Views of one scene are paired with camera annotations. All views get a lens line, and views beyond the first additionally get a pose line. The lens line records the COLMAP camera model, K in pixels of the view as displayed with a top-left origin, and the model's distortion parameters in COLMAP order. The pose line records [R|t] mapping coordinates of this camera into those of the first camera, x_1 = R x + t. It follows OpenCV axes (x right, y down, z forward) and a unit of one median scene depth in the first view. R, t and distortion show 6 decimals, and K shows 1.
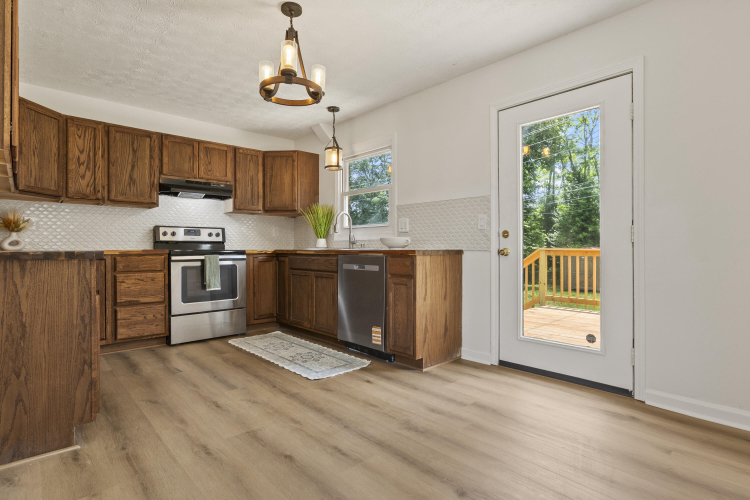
lens RADIAL K [[386.9, 0, 367.4], [0, 386.9, 254.0], [0, 0, 1]] dist [-0.007092, 0.000924]
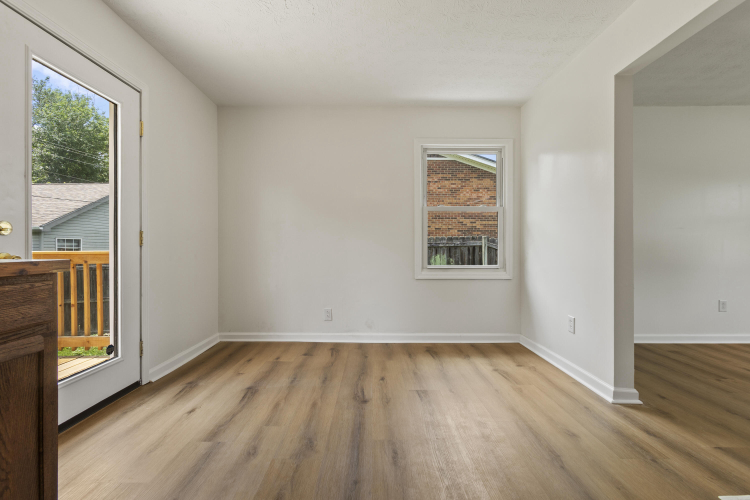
lens RADIAL K [[343.4, 0, 369.9], [0, 343.4, 248.1], [0, 0, 1]] dist [0.016542, 0.002225]
pose [[-0.749376, 0.000088, 0.662144, -0.468495], [0.005432, 0.999967, 0.006014, -0.026144], [-0.662122, 0.008104, -0.749352, 1.304599]]
